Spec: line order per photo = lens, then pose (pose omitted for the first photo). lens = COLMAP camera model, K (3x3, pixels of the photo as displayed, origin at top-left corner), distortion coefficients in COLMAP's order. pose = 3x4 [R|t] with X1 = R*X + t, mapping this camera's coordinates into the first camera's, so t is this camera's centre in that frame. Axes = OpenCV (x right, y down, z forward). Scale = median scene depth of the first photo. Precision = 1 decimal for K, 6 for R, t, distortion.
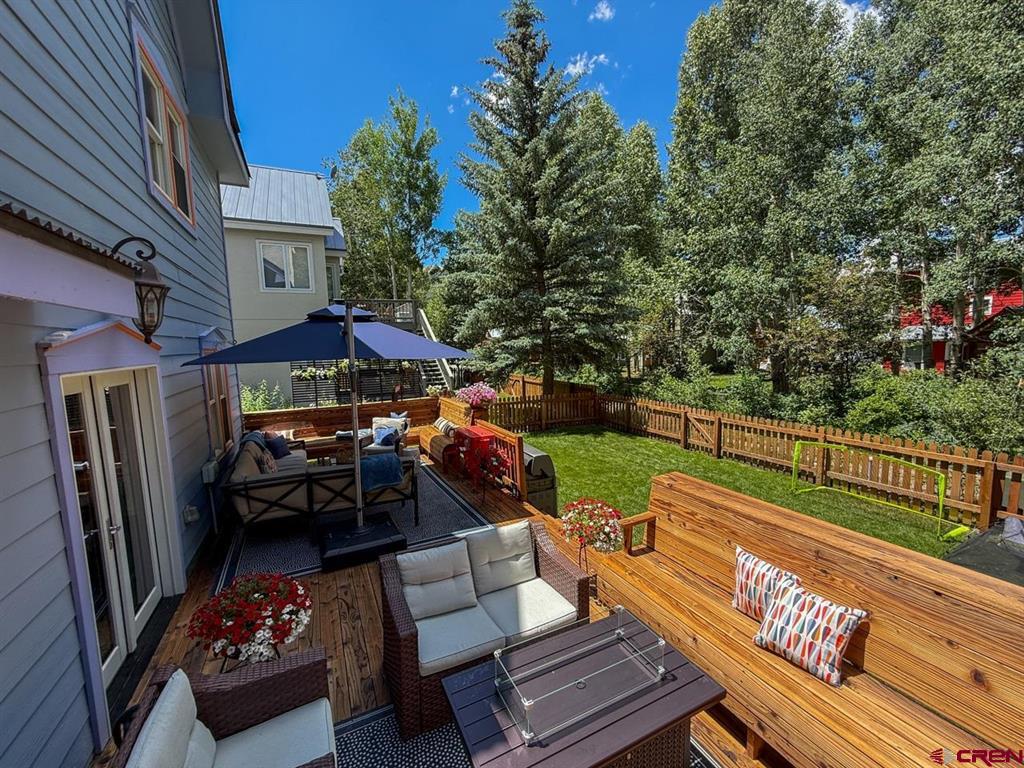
lens RADIAL K [[408.0, 0, 512.0], [0, 408.0, 384.0], [0, 0, 1]] dist [0.000956, -0.000079]
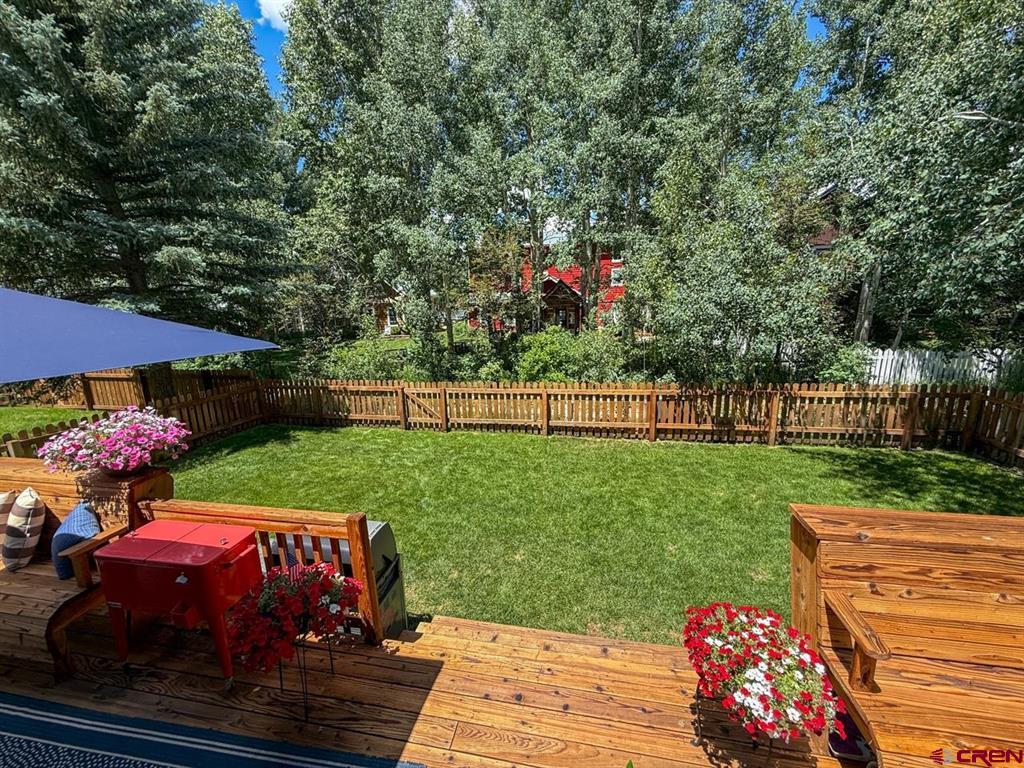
lens RADIAL K [[408.0, 0, 512.0], [0, 408.0, 384.0], [0, 0, 1]] dist [0.000956, -0.000079]
pose [[0.607449, -0.159814, 0.778117, -0.100601], [0.094886, 0.987138, 0.128669, -0.028325], [-0.788671, -0.004328, 0.614800, 0.290879]]
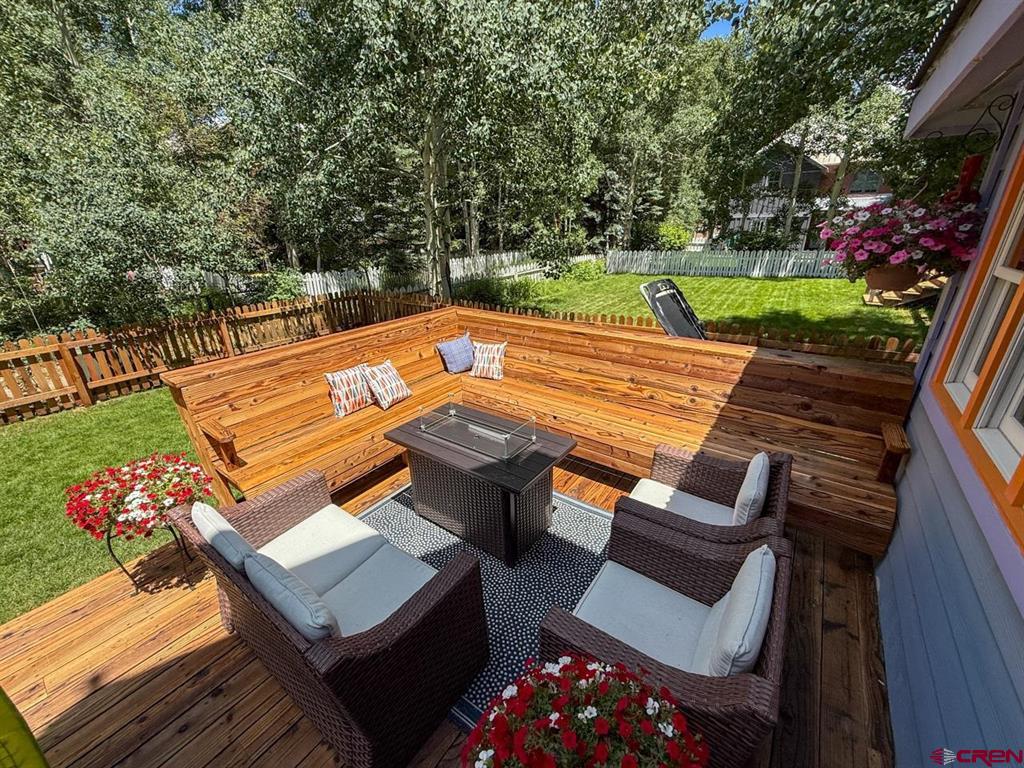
lens RADIAL K [[408.0, 0, 512.0], [0, 408.0, 384.0], [0, 0, 1]] dist [0.000956, -0.000079]
pose [[-0.460723, -0.296044, 0.836715, -0.164803], [0.112618, 0.915612, 0.385970, 0.003908], [-0.880370, 0.272054, -0.388503, 0.221559]]
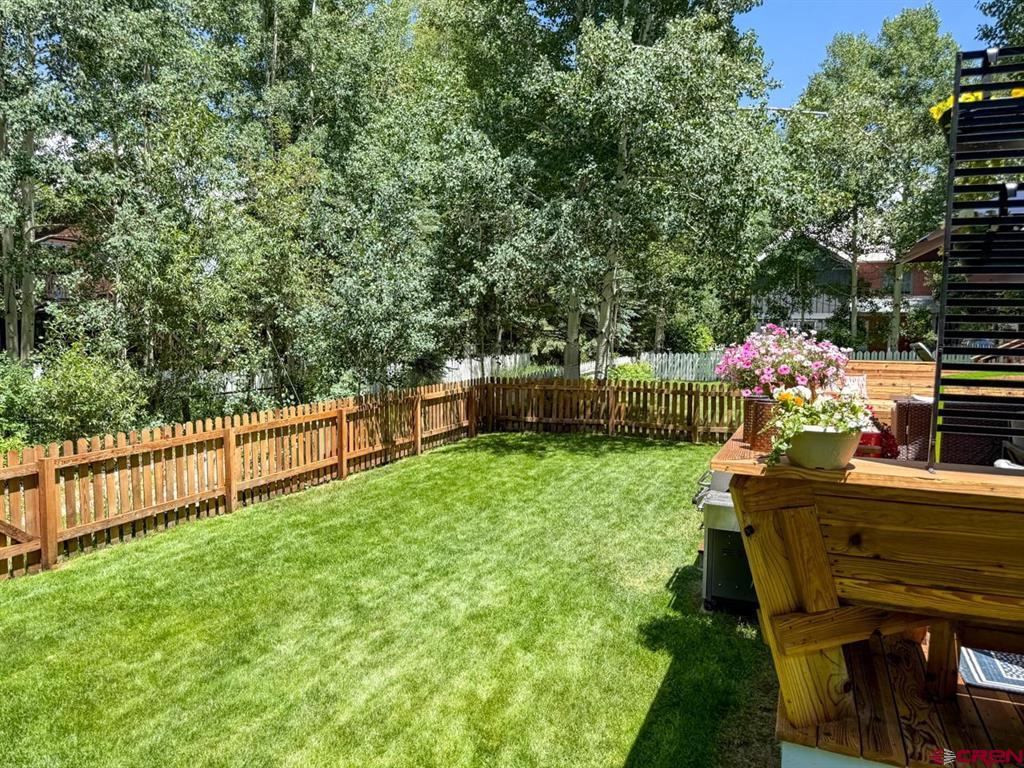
lens RADIAL K [[725.8, 0, 512.0], [0, 725.8, 384.0], [0, 0, 1]] dist [0.087874, 0.000573]
pose [[-0.662497, -0.039453, 0.748025, -0.256016], [0.080169, 0.989142, 0.123173, -0.032603], [-0.744763, 0.141570, -0.652140, 1.008119]]
